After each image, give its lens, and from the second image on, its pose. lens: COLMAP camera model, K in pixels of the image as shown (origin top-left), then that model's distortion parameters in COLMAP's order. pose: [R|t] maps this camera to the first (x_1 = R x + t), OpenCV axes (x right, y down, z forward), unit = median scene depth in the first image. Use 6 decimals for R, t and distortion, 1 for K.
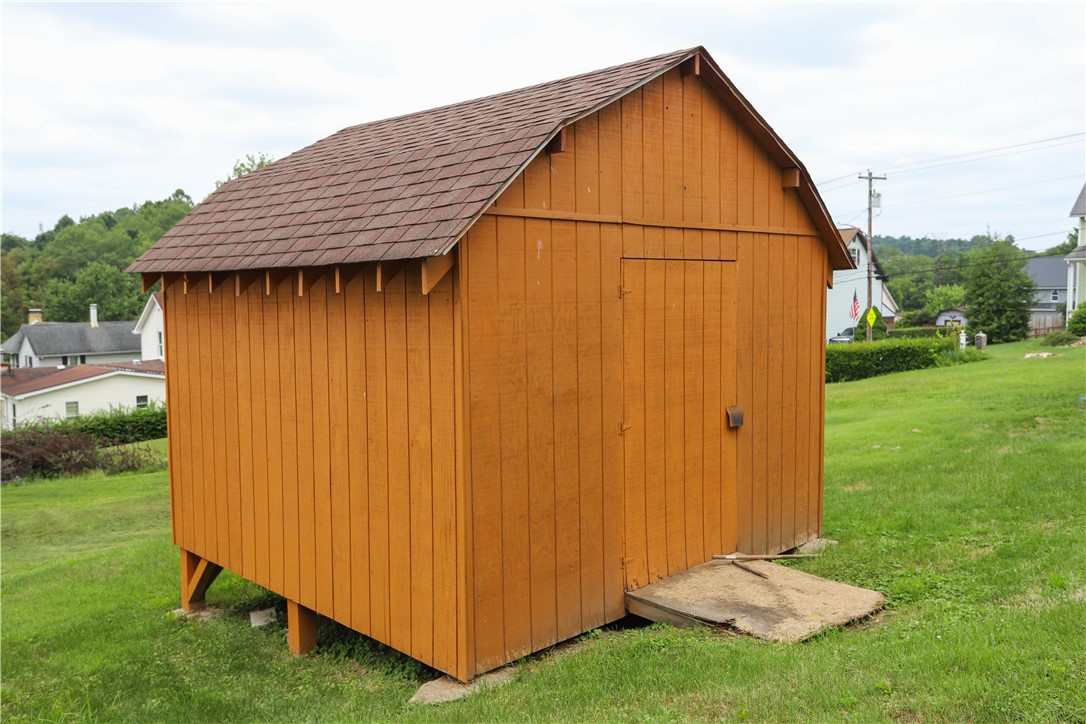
lens RADIAL K [[903.2, 0, 540.9], [0, 903.2, 357.0], [0, 0, 1]] dist [-0.029593, 0.083255]
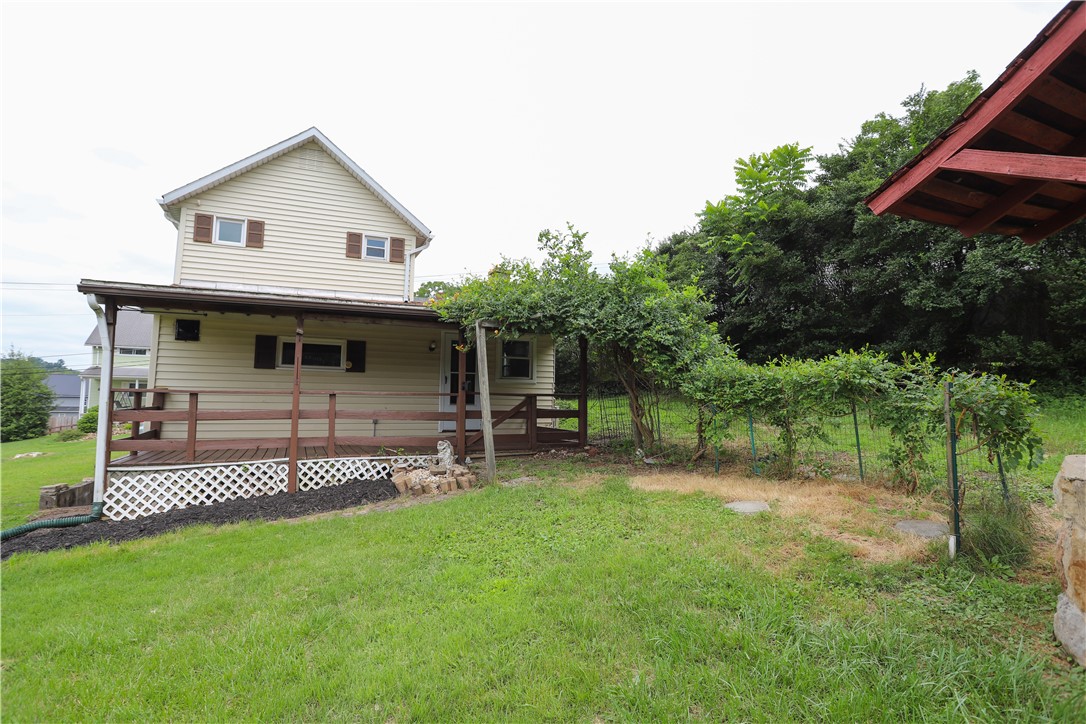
lens RADIAL K [[526.2, 0, 542.0], [0, 526.2, 358.3], [0, 0, 1]] dist [-0.077383, 0.032679]
pose [[0.325180, 0.088097, 0.941540, 0.087490], [0.057144, 0.992001, -0.112555, -0.008529], [-0.943924, 0.090404, 0.317544, 0.097956]]
